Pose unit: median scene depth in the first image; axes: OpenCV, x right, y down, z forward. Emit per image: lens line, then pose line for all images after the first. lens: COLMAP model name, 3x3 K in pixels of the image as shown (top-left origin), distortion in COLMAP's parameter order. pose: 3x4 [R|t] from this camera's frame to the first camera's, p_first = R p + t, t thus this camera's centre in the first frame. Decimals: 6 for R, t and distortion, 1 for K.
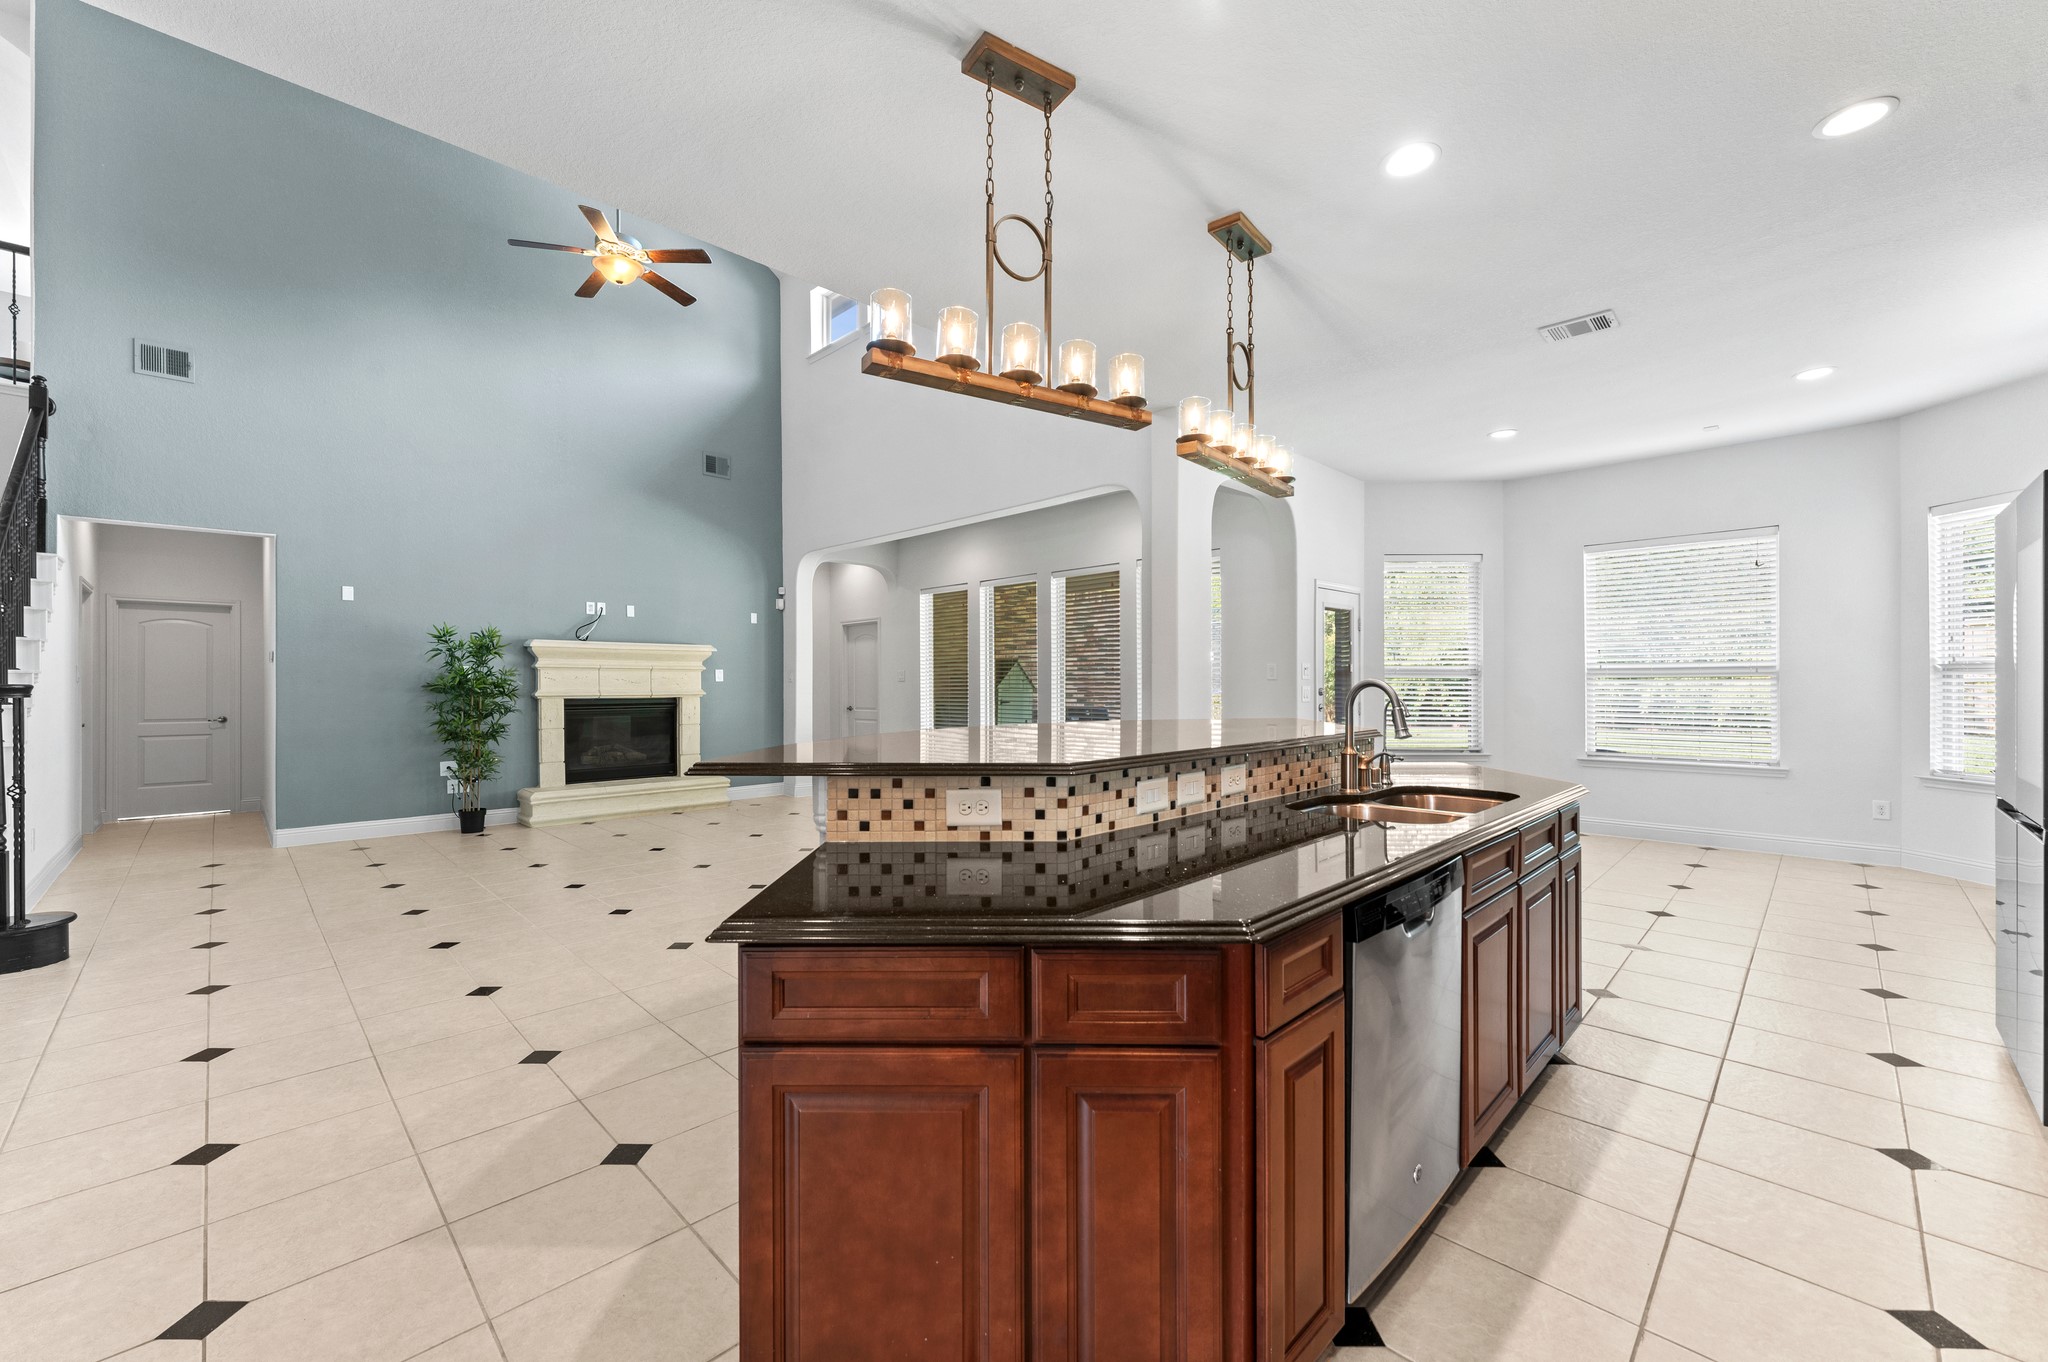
lens RADIAL K [[811.9, 0, 1024.0], [0, 811.9, 681.0], [0, 0, 1]] dist [0.000107, 0.000008]
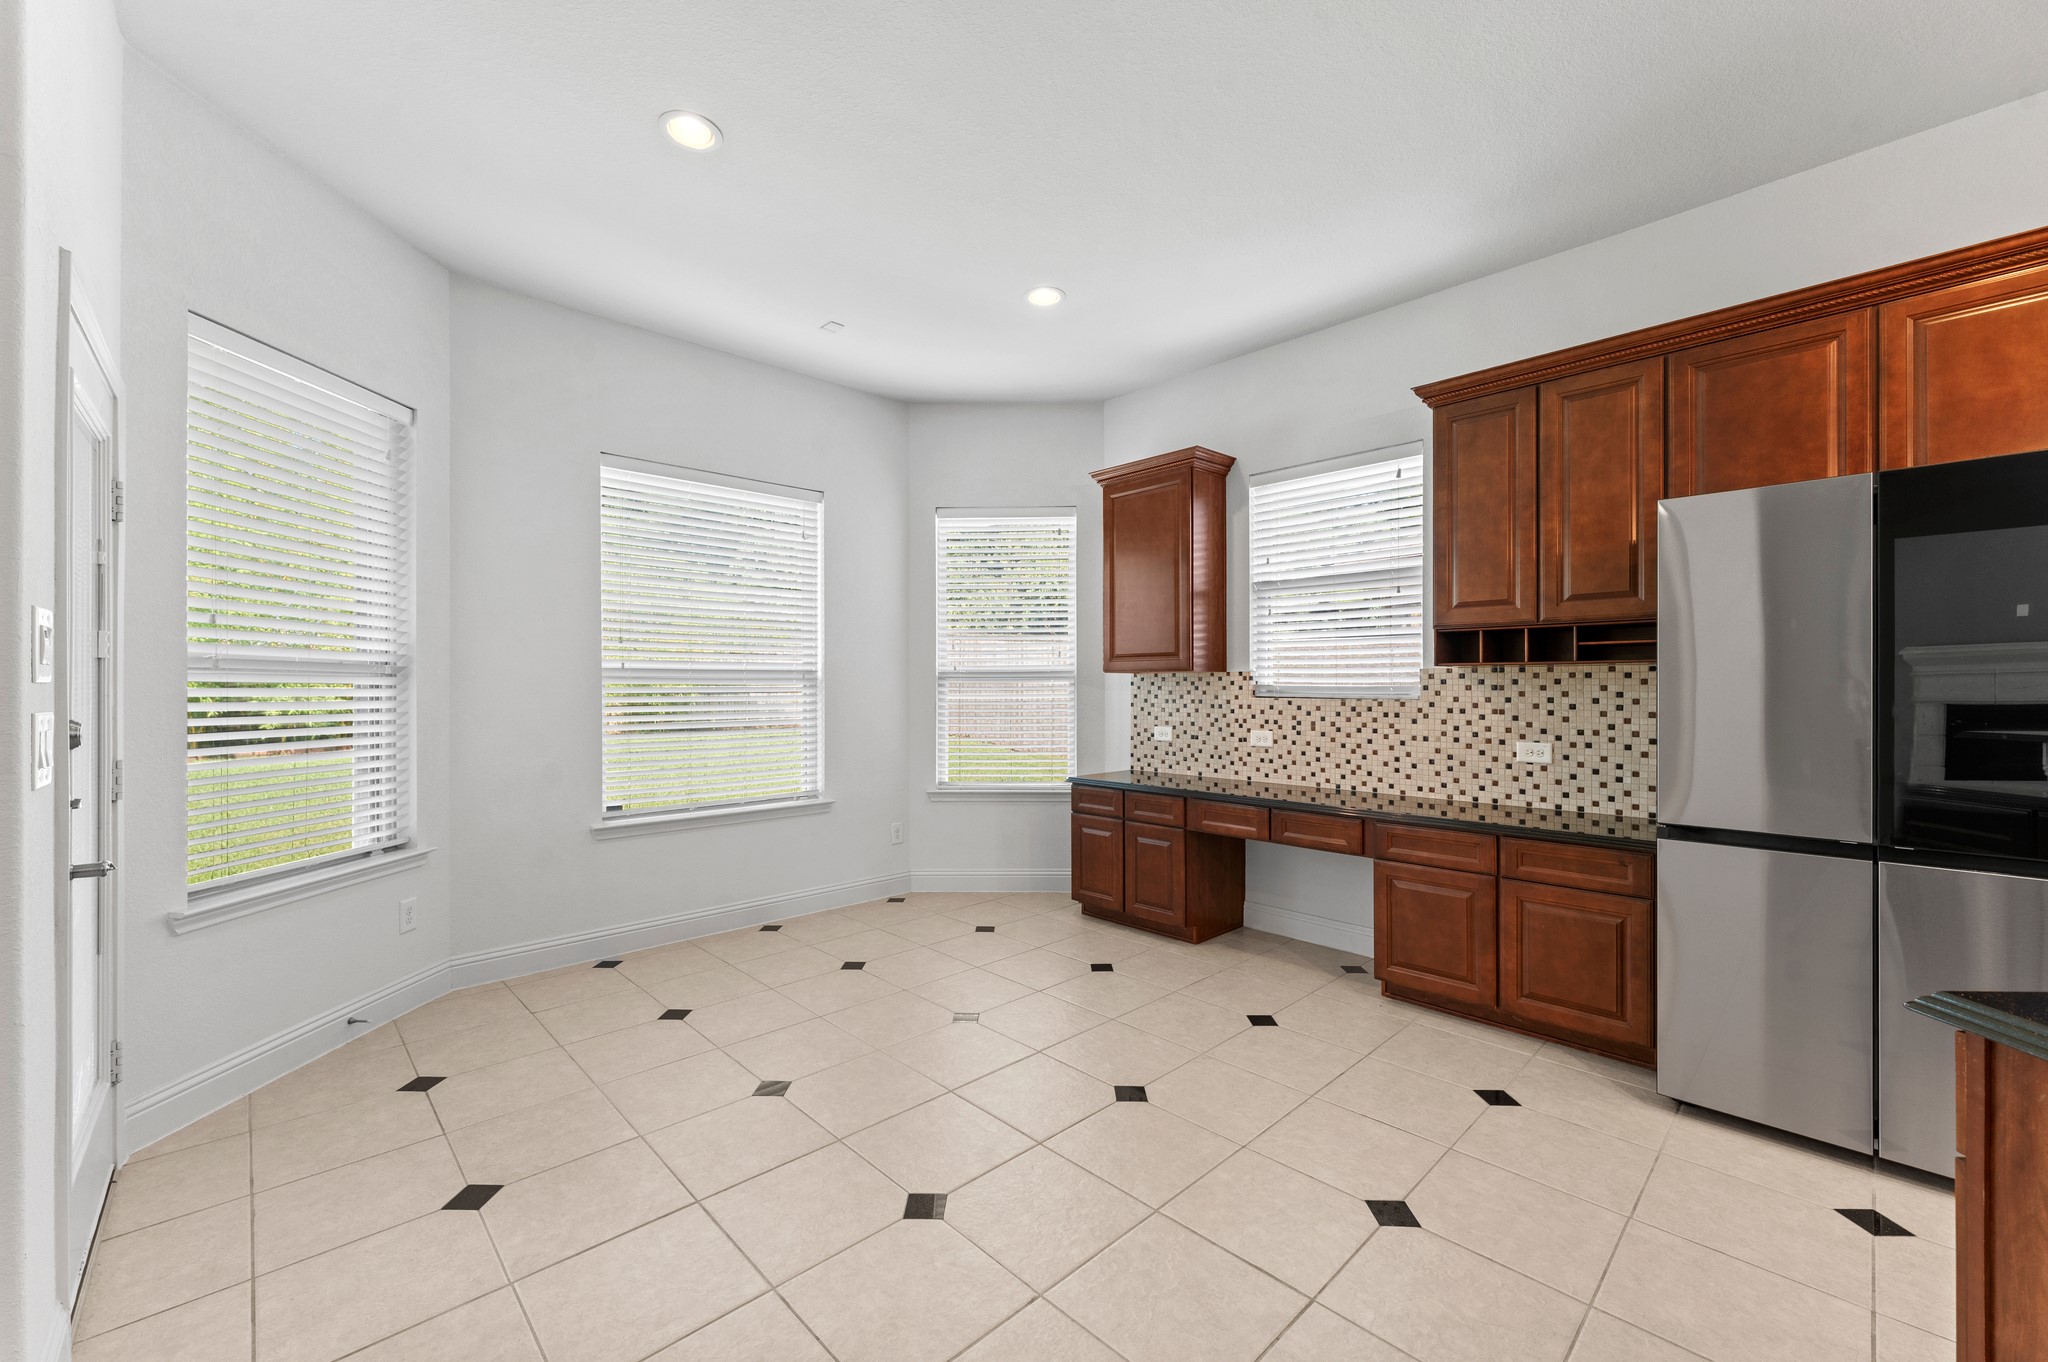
lens RADIAL K [[811.9, 0, 1024.0], [0, 811.9, 681.0], [0, 0, 1]] dist [0.000107, 0.000008]
pose [[0.022045, 0.006329, 0.999737, 0.148567], [0.000614, 0.999980, -0.006344, -0.003634], [-0.999757, 0.000753, 0.022041, 0.789103]]
